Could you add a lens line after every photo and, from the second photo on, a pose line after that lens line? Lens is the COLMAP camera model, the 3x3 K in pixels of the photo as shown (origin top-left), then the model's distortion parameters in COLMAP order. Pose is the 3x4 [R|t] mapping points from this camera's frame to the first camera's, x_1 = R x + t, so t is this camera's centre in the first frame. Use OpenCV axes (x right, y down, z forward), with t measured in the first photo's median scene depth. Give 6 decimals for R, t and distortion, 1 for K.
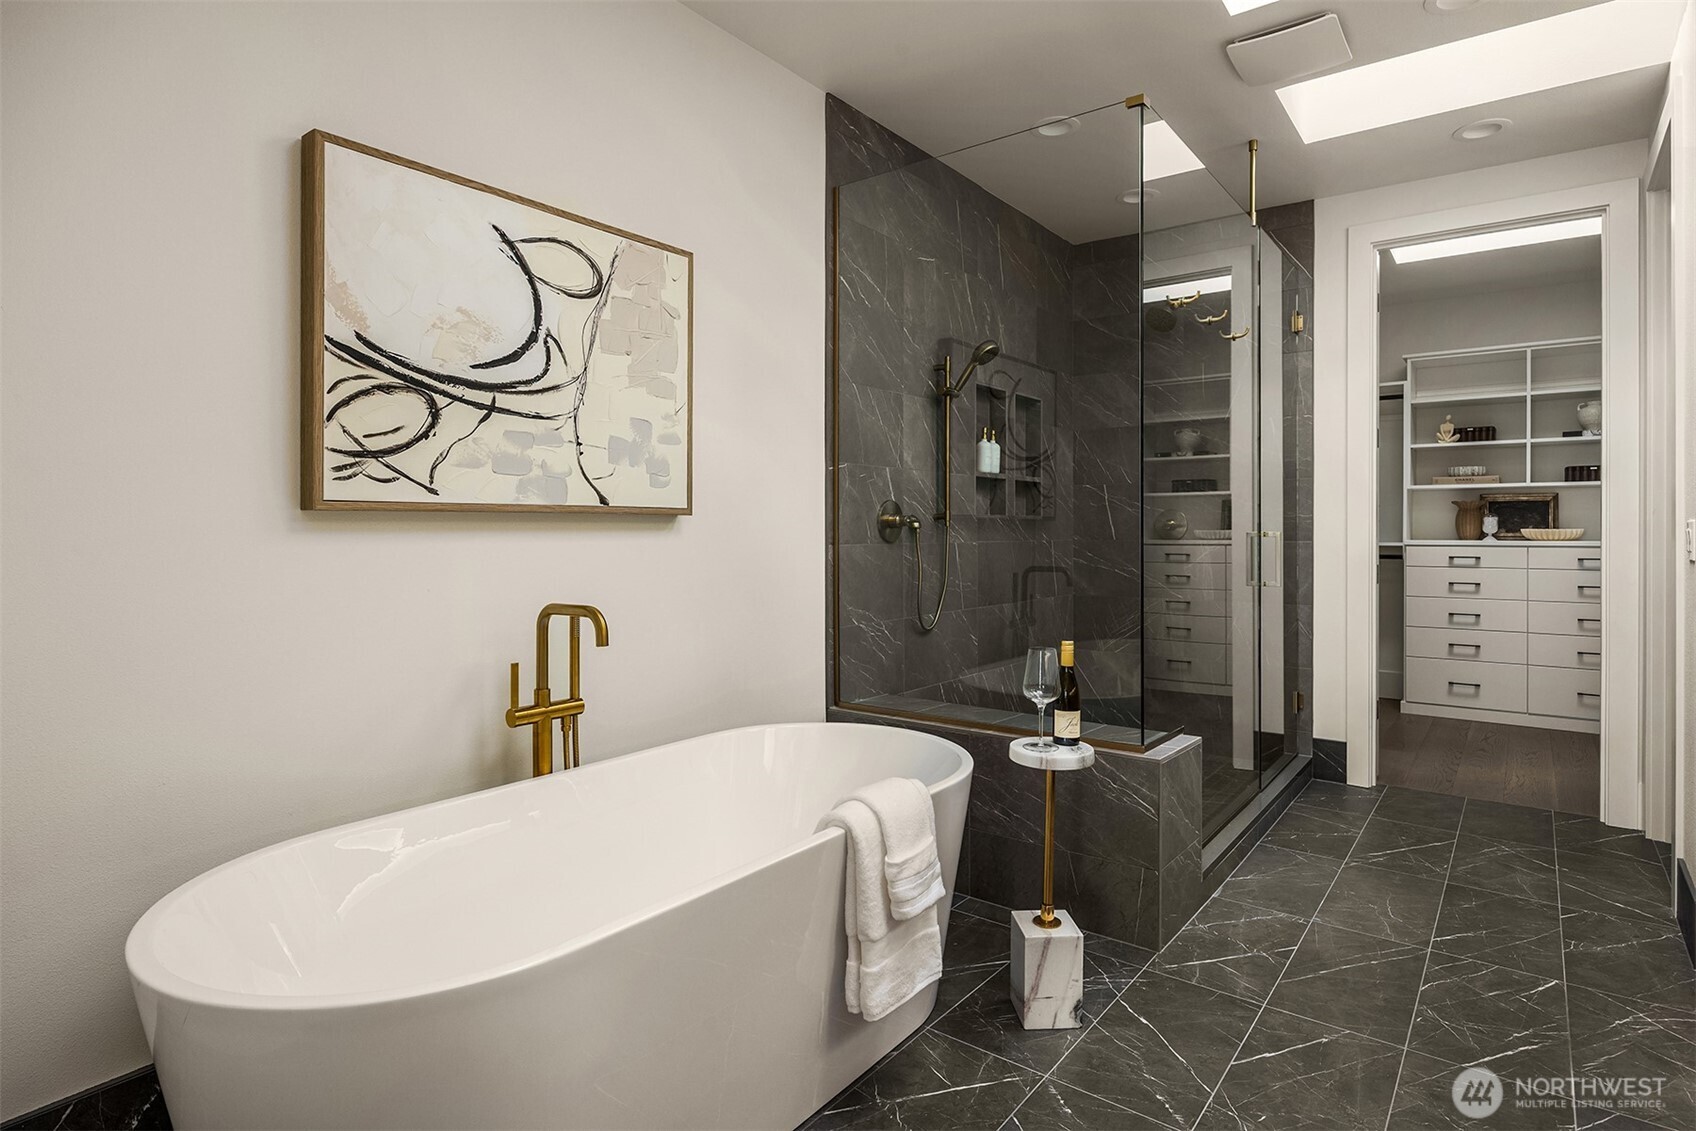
lens RADIAL K [[896.0, 0, 847.3], [0, 896.0, 526.4], [0, 0, 1]] dist [-0.011176, 0.000374]
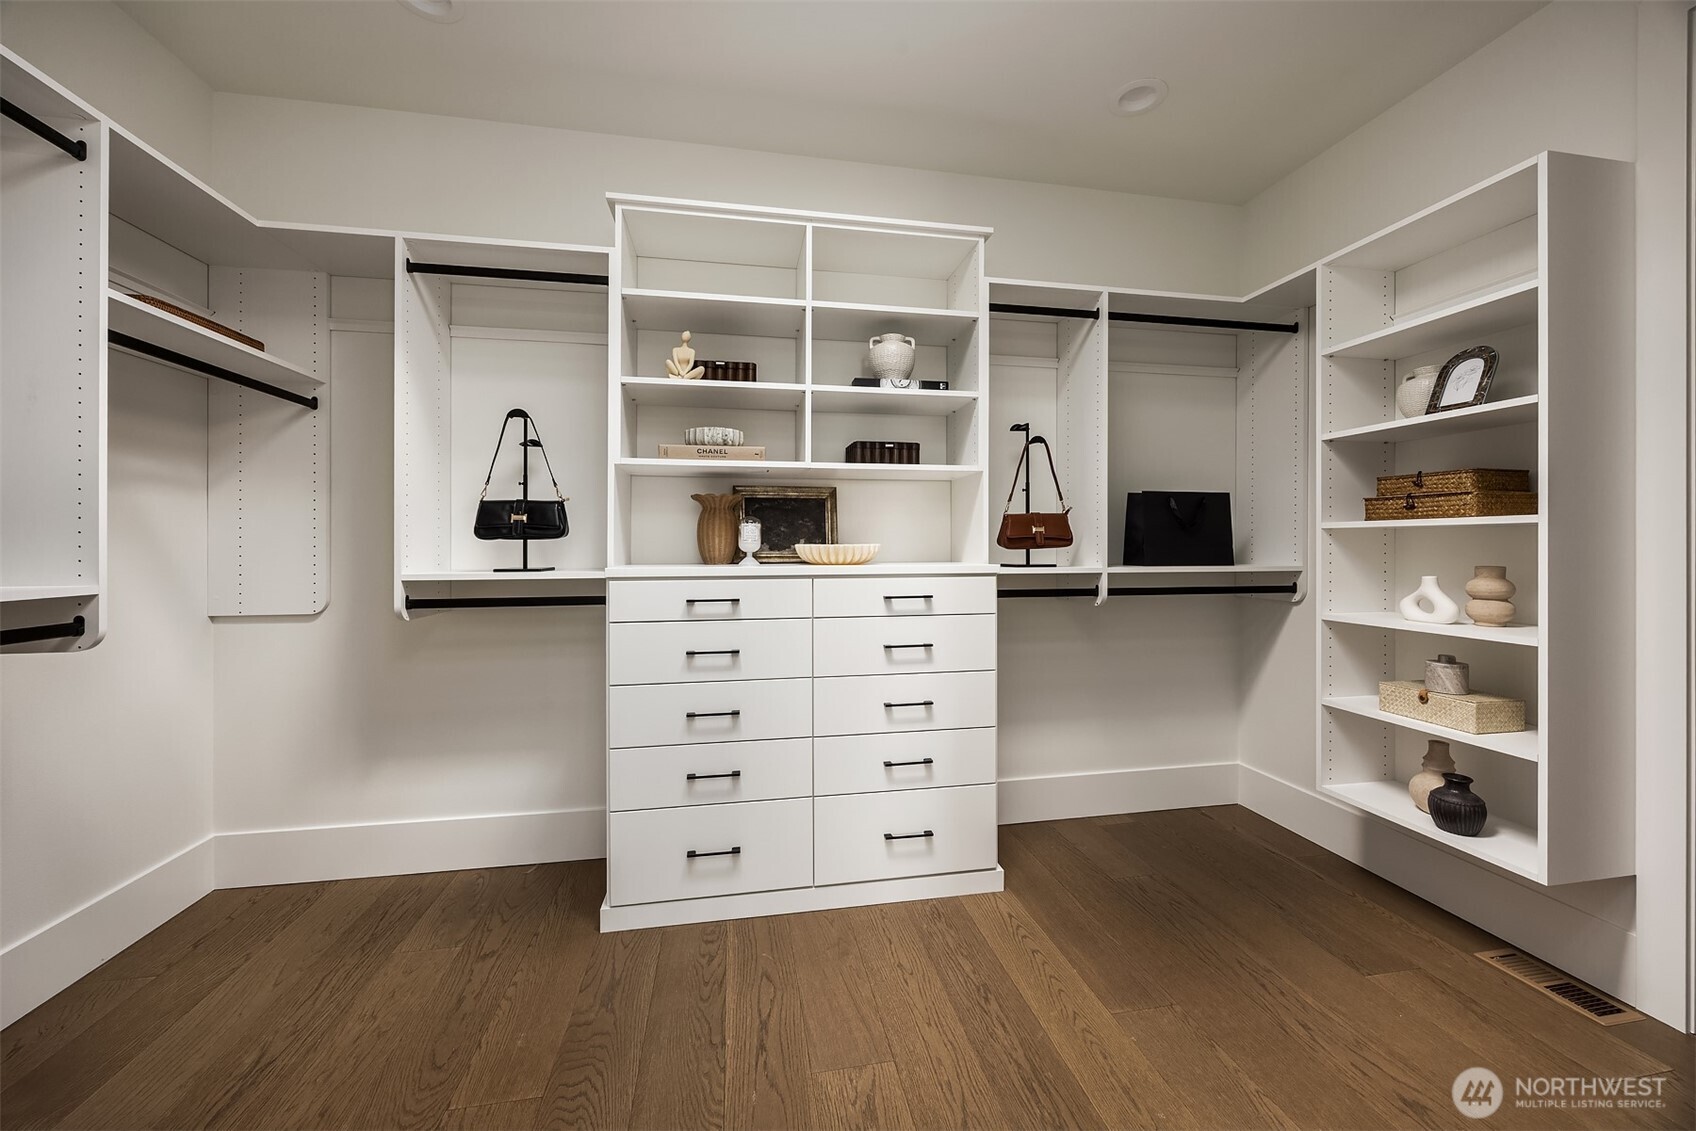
lens RADIAL K [[660.7, 0, 850.1], [0, 660.7, 548.2], [0, 0, 1]] dist [-0.001256, -0.000024]
pose [[0.672259, -0.002260, 0.740312, 0.455500], [-0.000178, 0.999995, 0.003214, 0.004155], [-0.740316, -0.002292, 0.672255, 0.673017]]
